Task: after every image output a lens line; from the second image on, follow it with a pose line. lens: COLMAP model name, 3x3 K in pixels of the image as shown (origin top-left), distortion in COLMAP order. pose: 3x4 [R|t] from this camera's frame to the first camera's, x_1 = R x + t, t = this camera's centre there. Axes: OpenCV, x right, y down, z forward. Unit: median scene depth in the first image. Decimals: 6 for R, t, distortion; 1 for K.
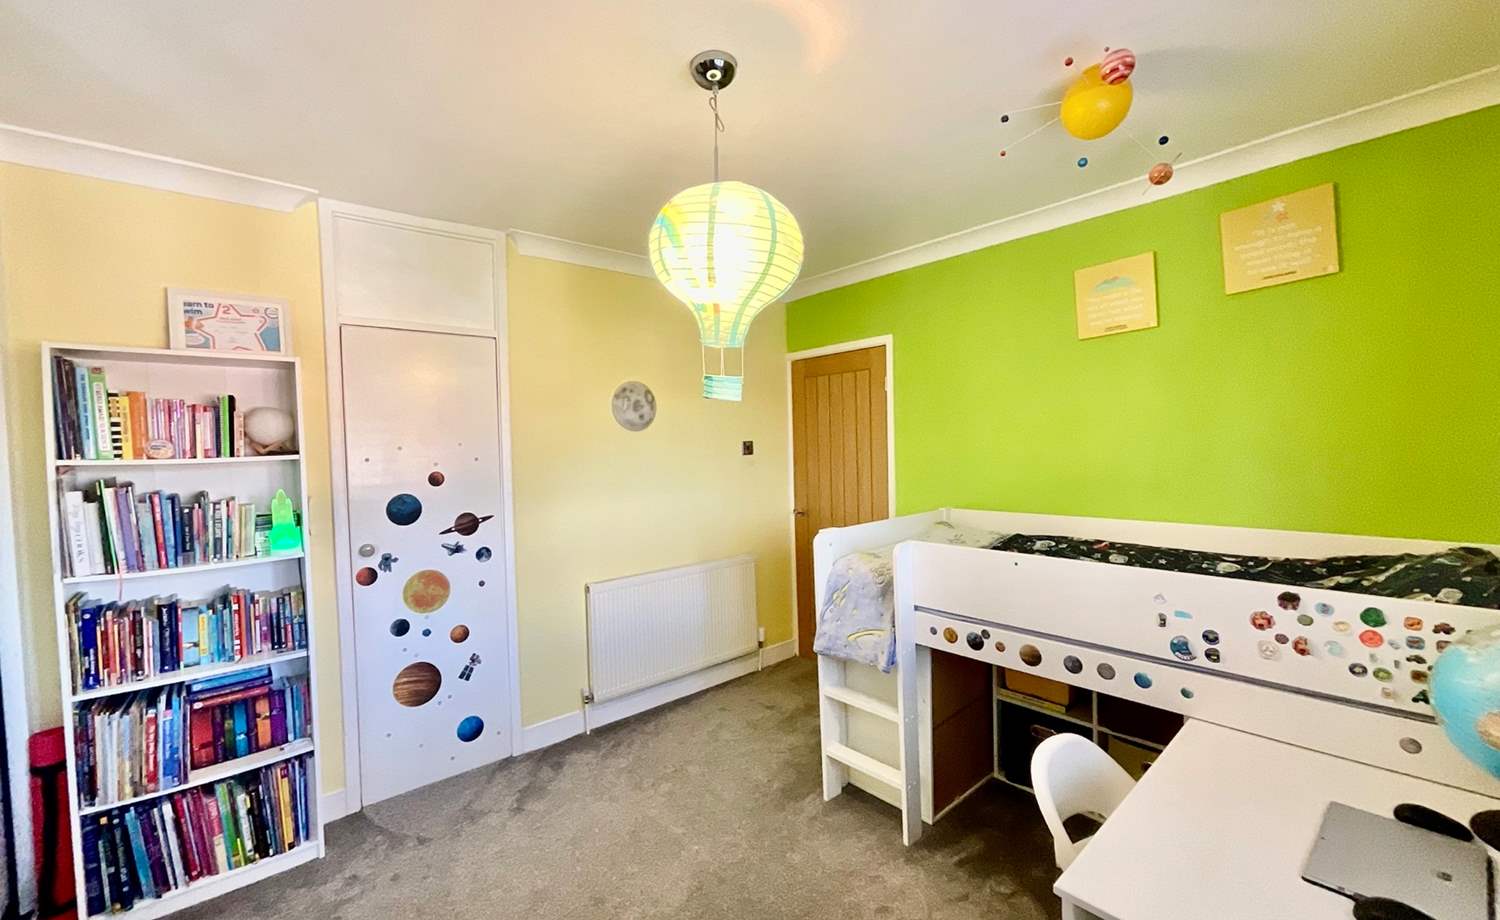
lens RADIAL K [[604.6, 0, 750.0], [0, 604.6, 460.0], [0, 0, 1]] dist [-0.006500, 0.000457]
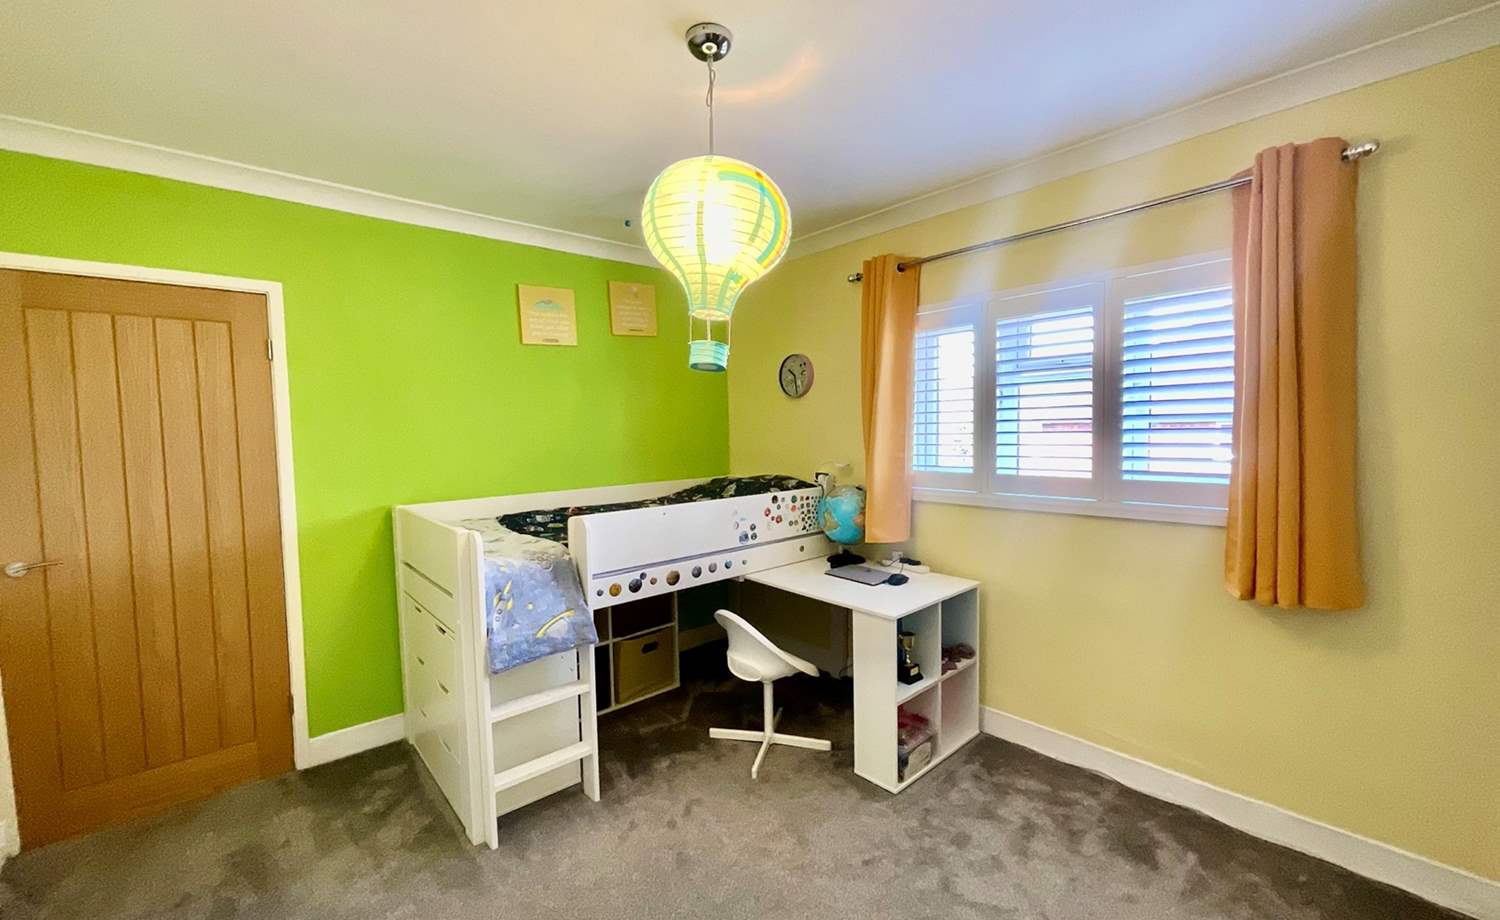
lens RADIAL K [[604.6, 0, 750.0], [0, 604.6, 460.0], [0, 0, 1]] dist [-0.006500, 0.000457]
pose [[-0.012848, -0.026363, 0.999570, -1.052624], [0.049351, 0.998417, 0.026967, 0.028731], [-0.998699, 0.049676, -0.011526, 0.947102]]
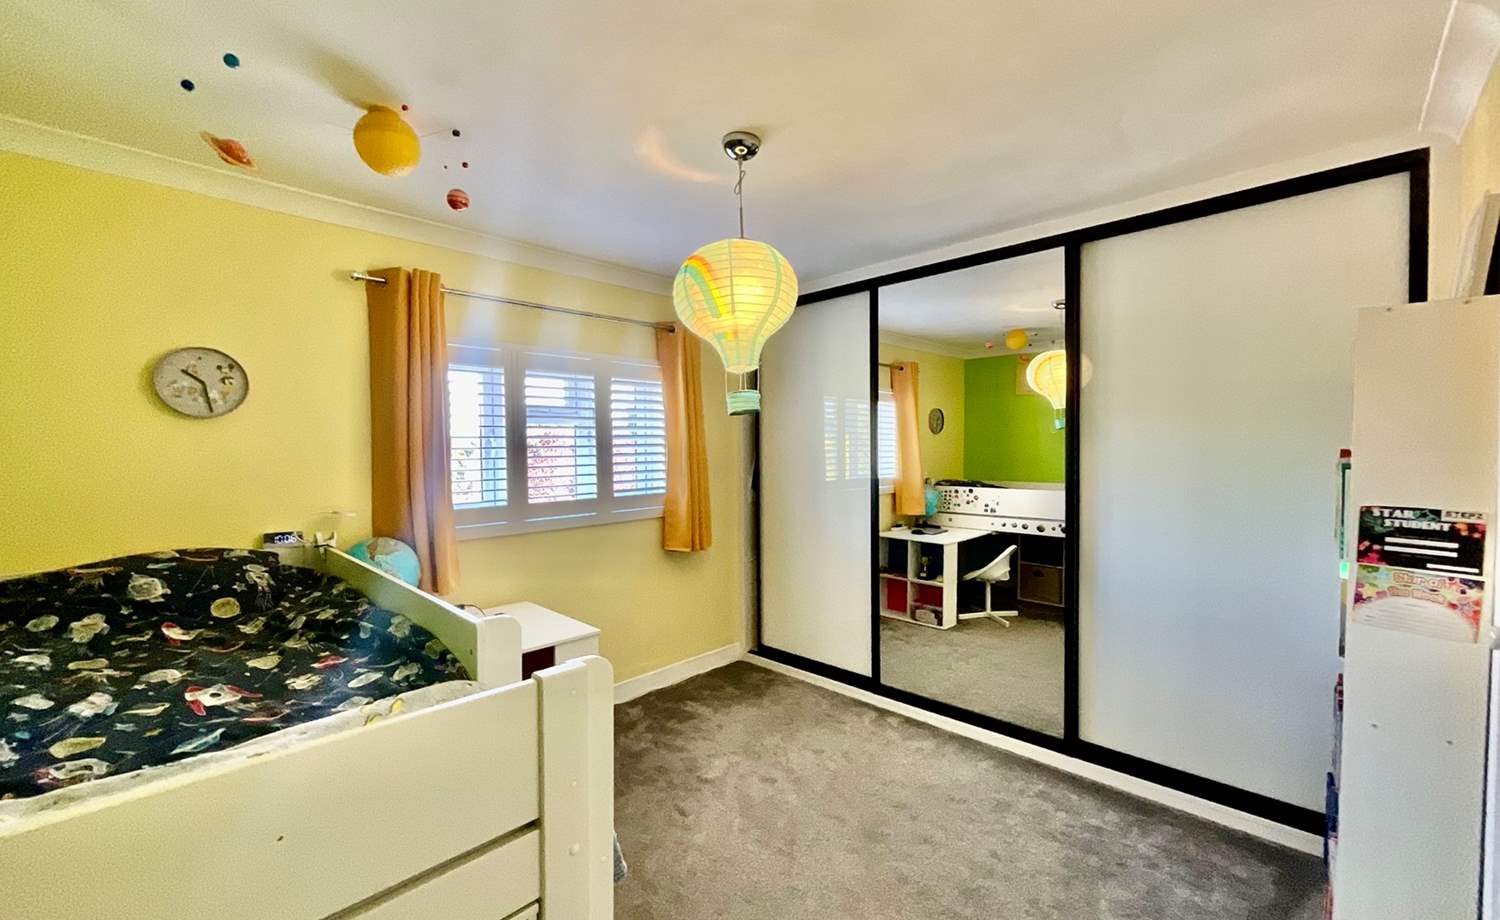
lens RADIAL K [[604.6, 0, 750.0], [0, 604.6, 460.0], [0, 0, 1]] dist [-0.006500, 0.000457]
pose [[-0.996105, 0.043339, -0.076792, 0.045403], [0.039920, 0.998166, 0.045510, -0.049579], [0.078623, 0.042267, -0.996008, 2.198932]]
